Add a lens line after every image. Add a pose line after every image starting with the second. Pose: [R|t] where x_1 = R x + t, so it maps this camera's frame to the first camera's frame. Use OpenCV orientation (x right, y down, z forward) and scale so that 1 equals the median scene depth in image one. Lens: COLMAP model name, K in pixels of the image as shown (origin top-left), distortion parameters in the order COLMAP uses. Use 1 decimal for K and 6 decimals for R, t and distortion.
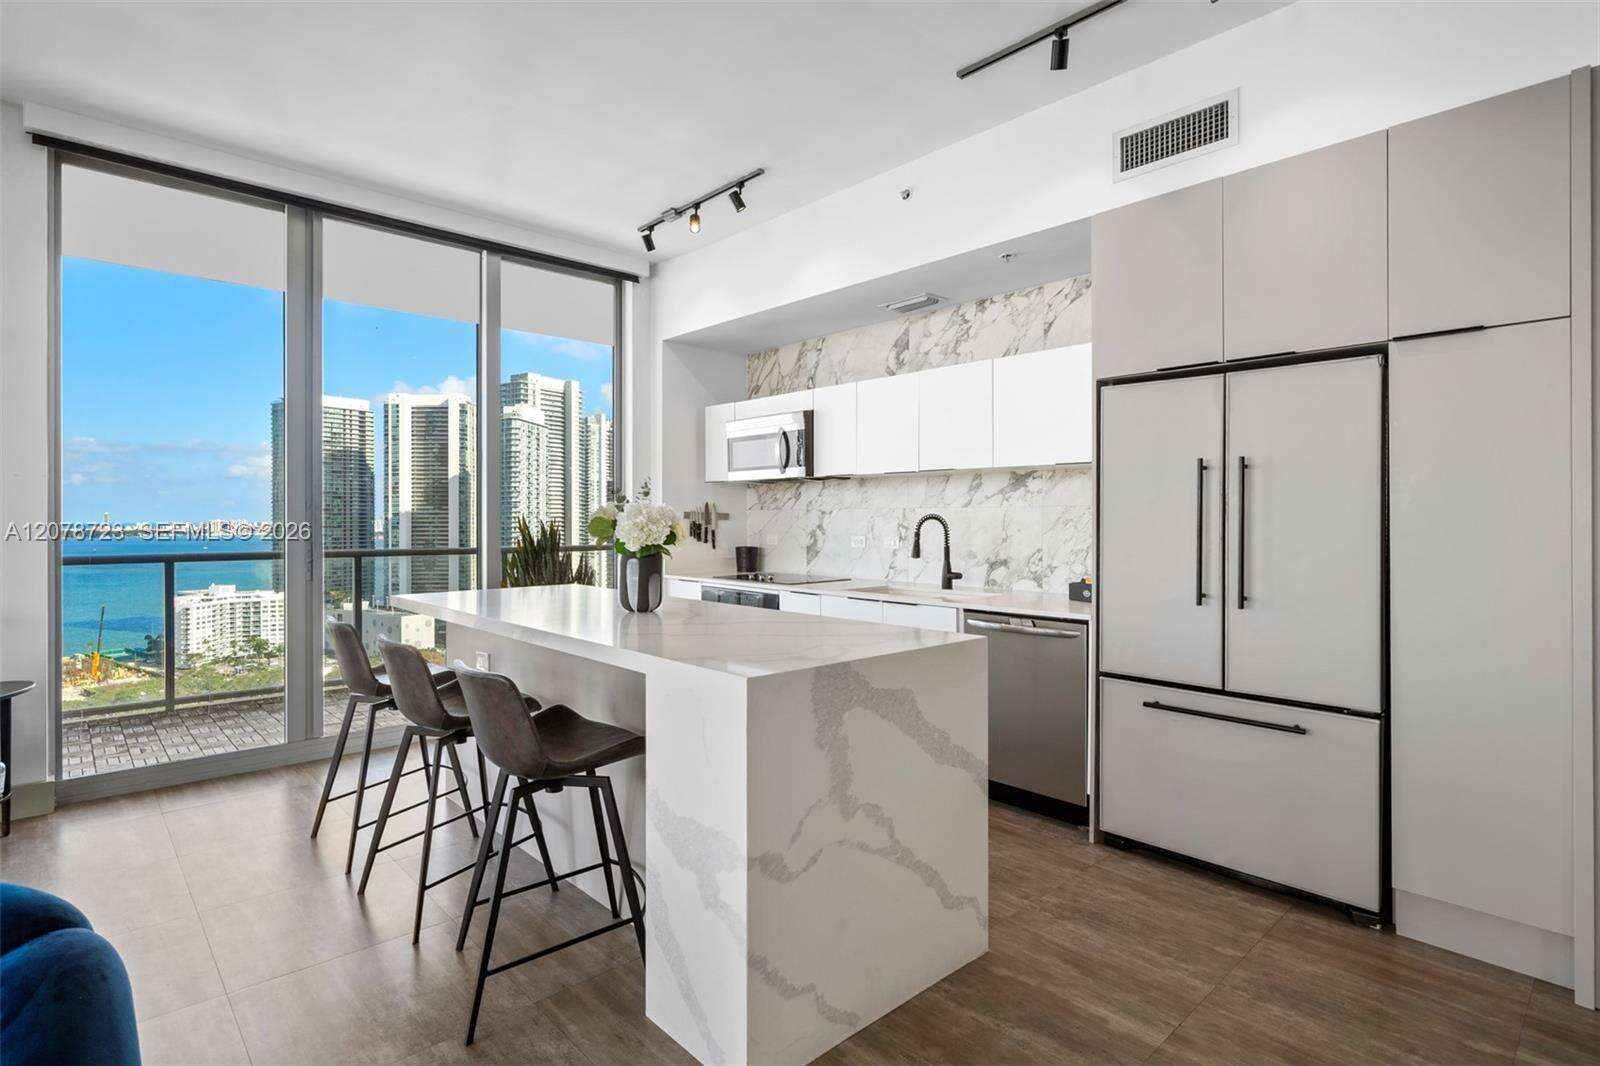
lens RADIAL K [[777.8, 0, 786.9], [0, 777.8, 531.8], [0, 0, 1]] dist [-0.001990, 0.000294]
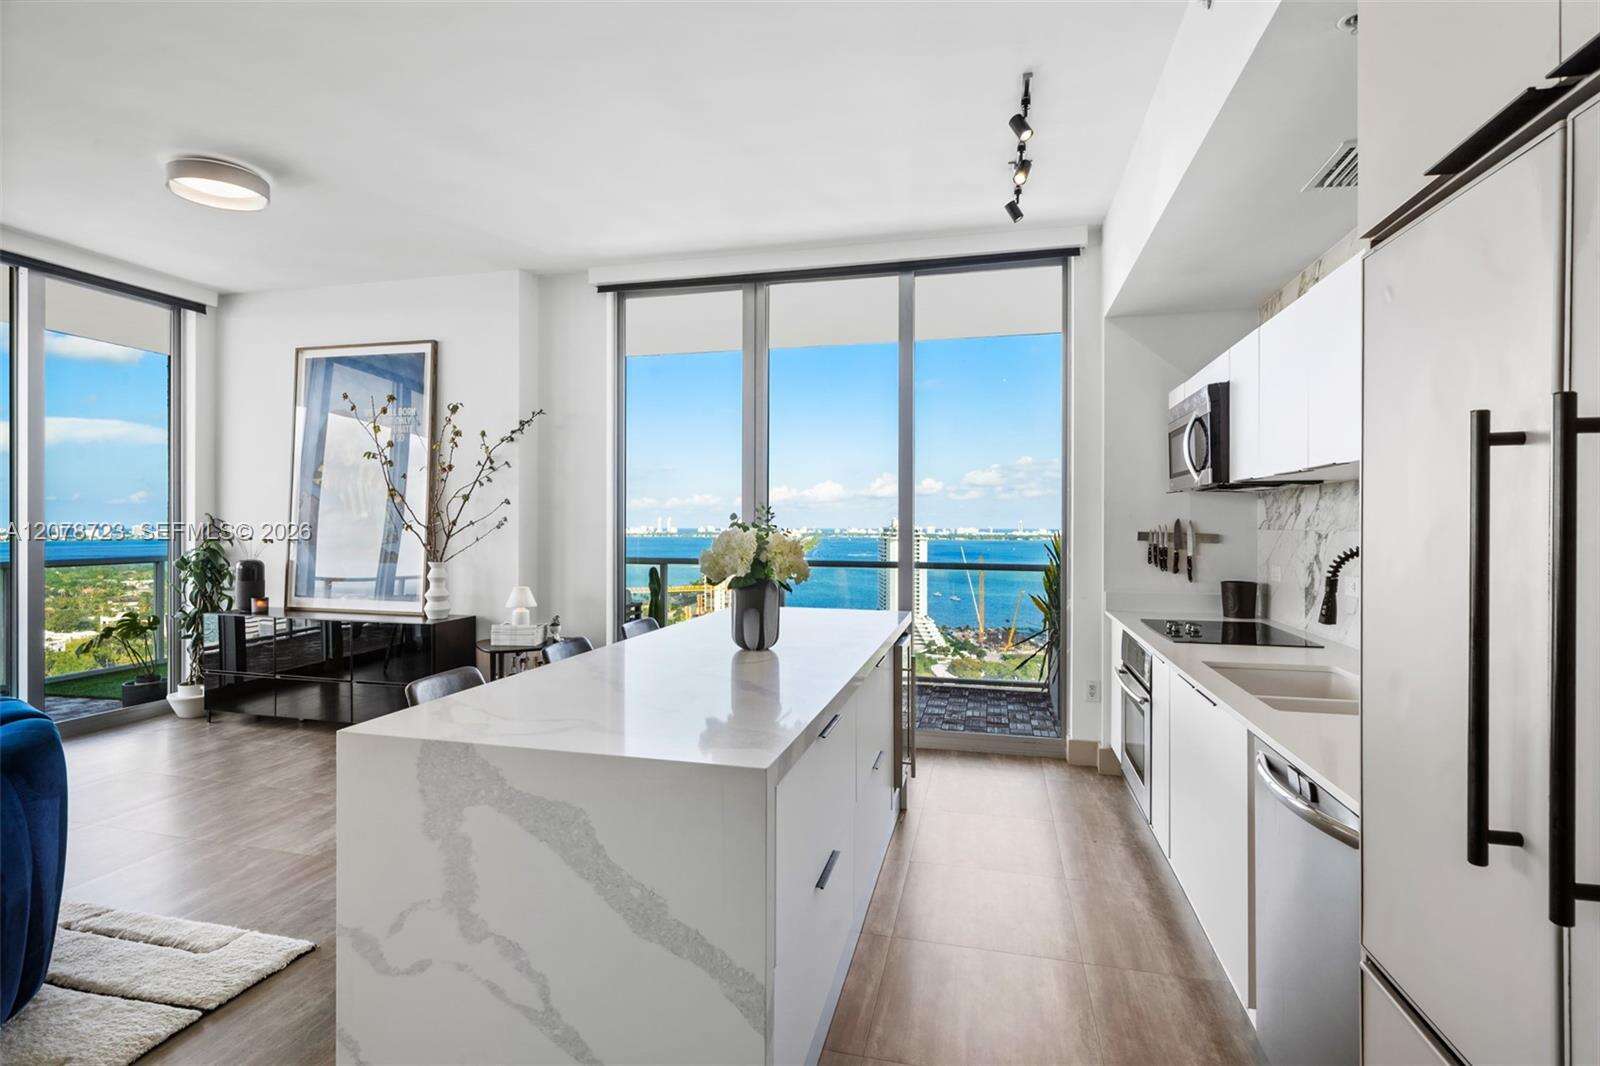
lens RADIAL K [[777.8, 0, 788.6], [0, 777.8, 525.2], [0, 0, 1]] dist [-0.001990, 0.000294]
pose [[0.546495, 0.002994, -0.837457, 0.310410], [-0.017307, 0.999820, -0.007720, -0.019432], [0.837283, 0.018713, 0.546449, 0.278526]]
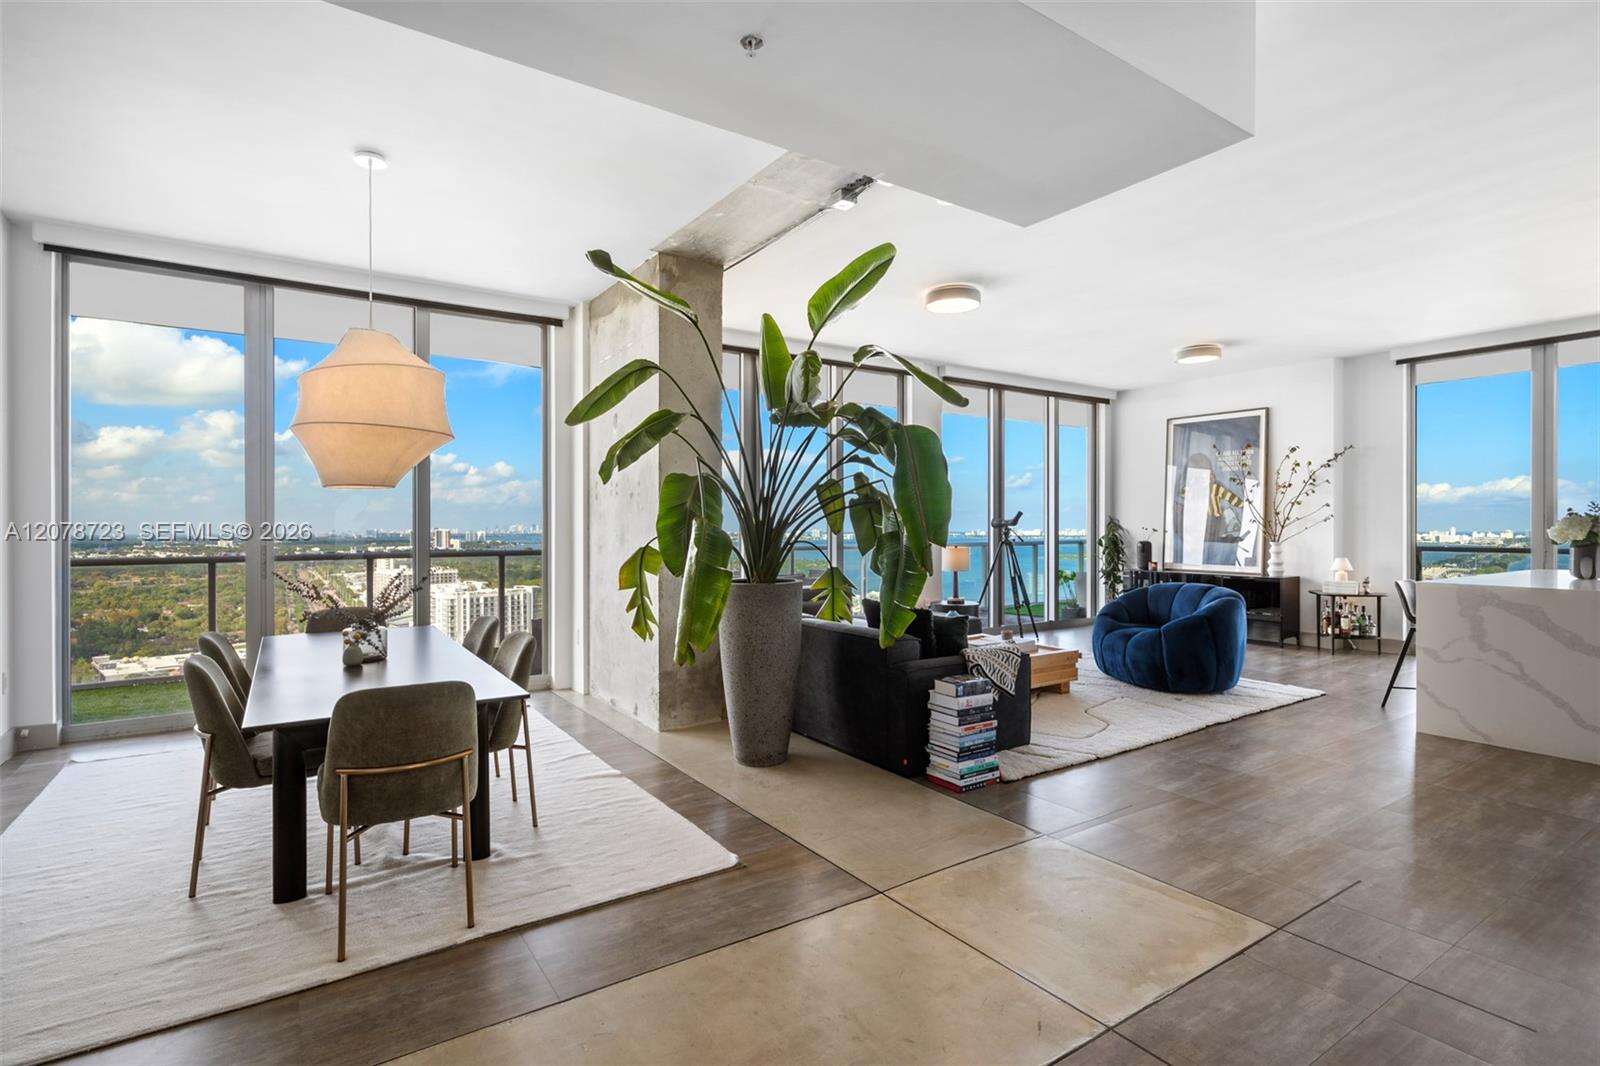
lens RADIAL K [[768.6, 0, 791.3], [0, 768.6, 530.5], [0, 0, 1]] dist [-0.001560, 0.001962]
pose [[-0.151869, 0.004412, -0.988391, 0.922040], [-0.015163, 0.999862, 0.006793, 0.004216], [0.988284, 0.016018, -0.151781, -0.254318]]
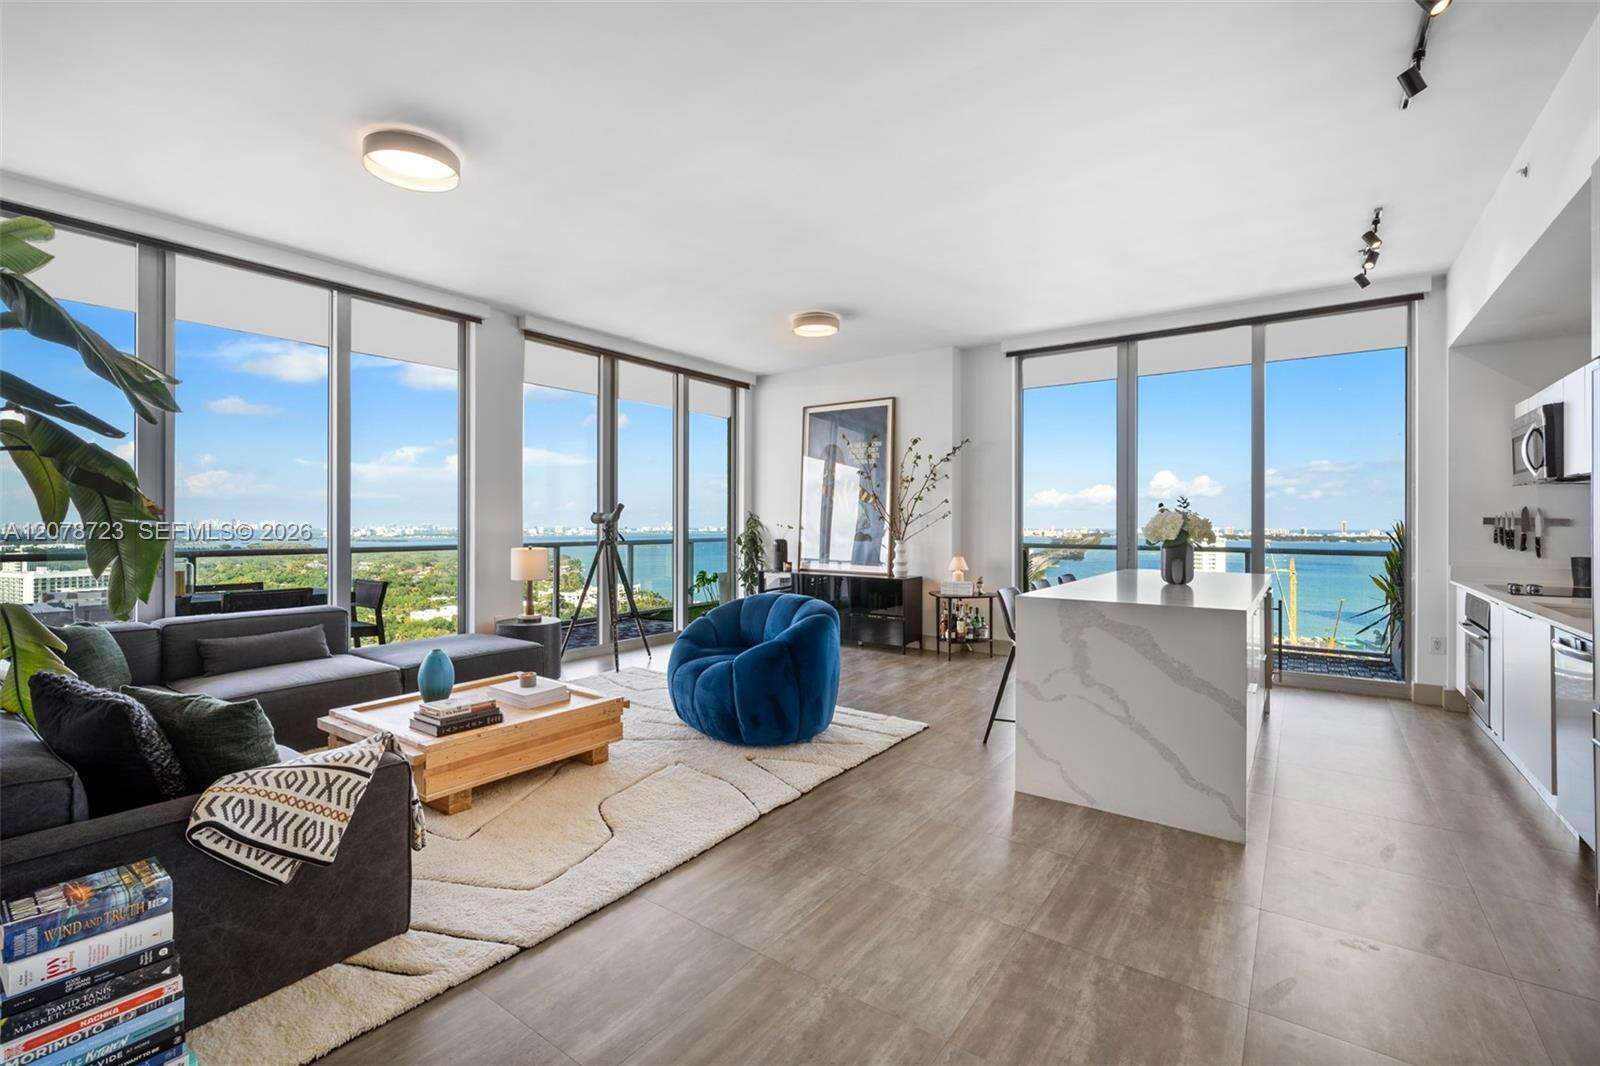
lens RADIAL K [[698.7, 0, 786.1], [0, 698.7, 524.0], [0, 0, 1]] dist [-0.001025, 0.000526]
pose [[0.192753, 0.000476, -0.981247, 0.524710], [-0.018879, 0.999817, -0.003224, 0.001251], [0.981066, 0.019147, 0.192727, -0.007957]]
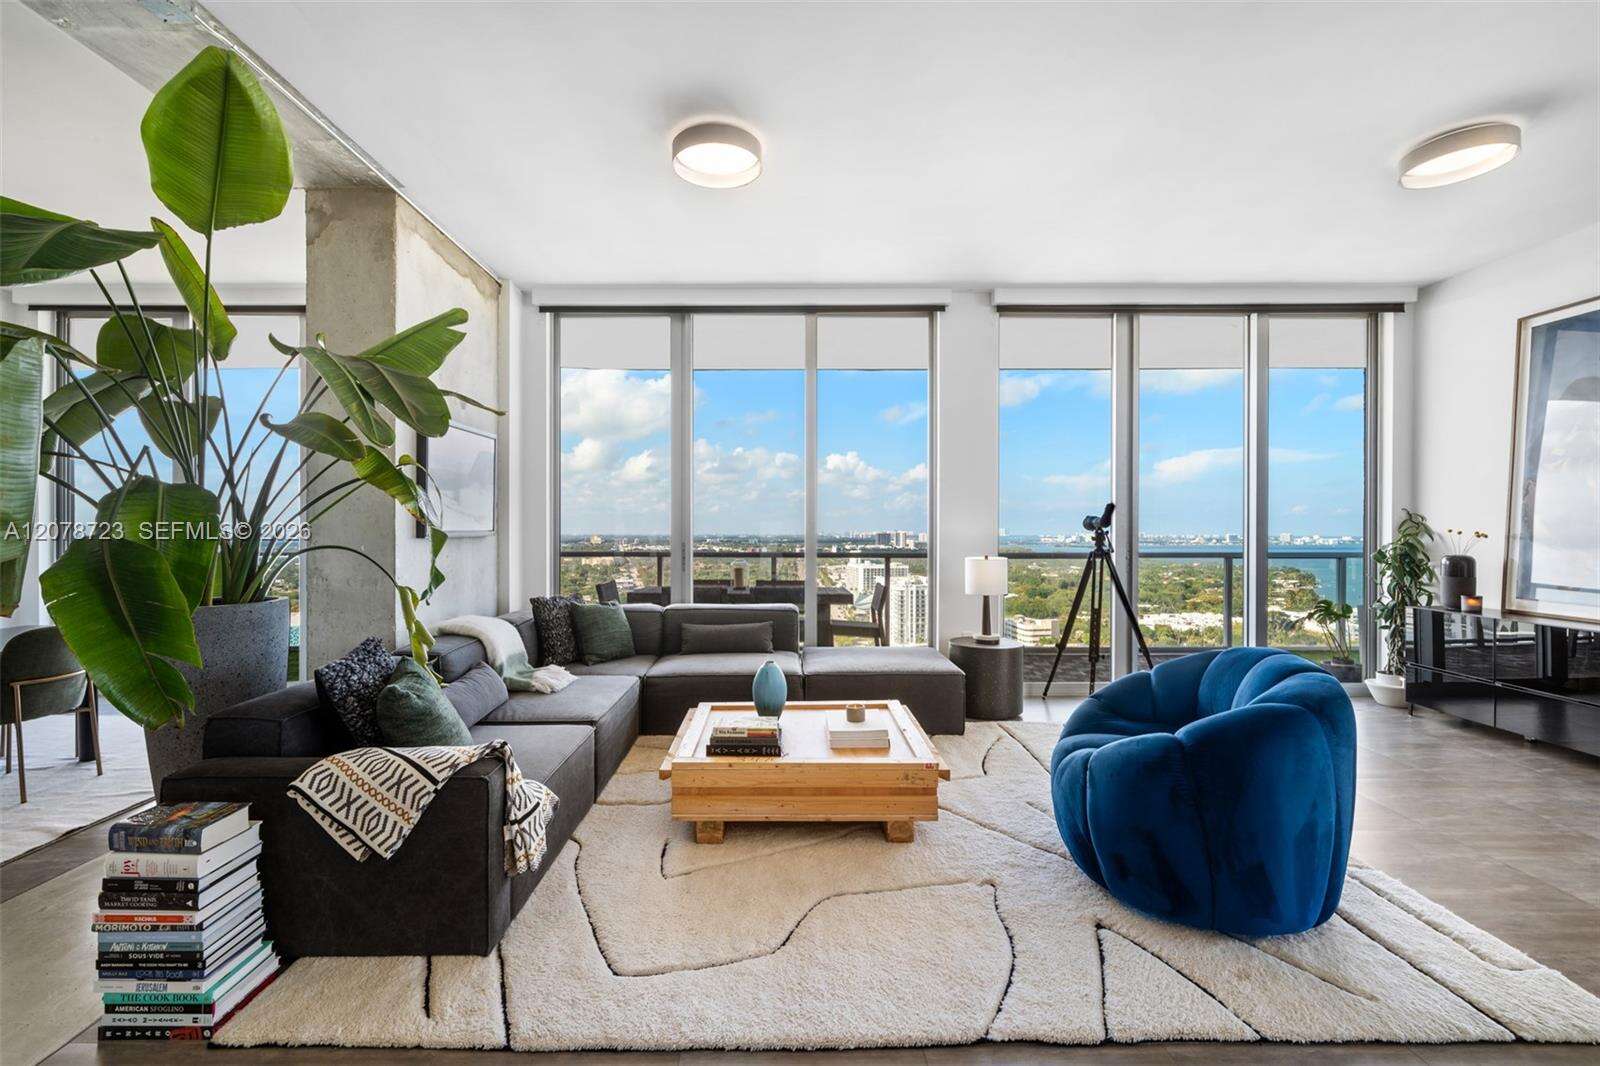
lens RADIAL K [[698.7, 0, 790.6], [0, 698.7, 534.3], [0, 0, 1]] dist [-0.001025, 0.000526]
pose [[-0.672076, 0.004045, -0.740472, 0.277203], [-0.013484, 0.999752, 0.017701, -0.001281], [0.740360, 0.021881, -0.671855, 0.218199]]
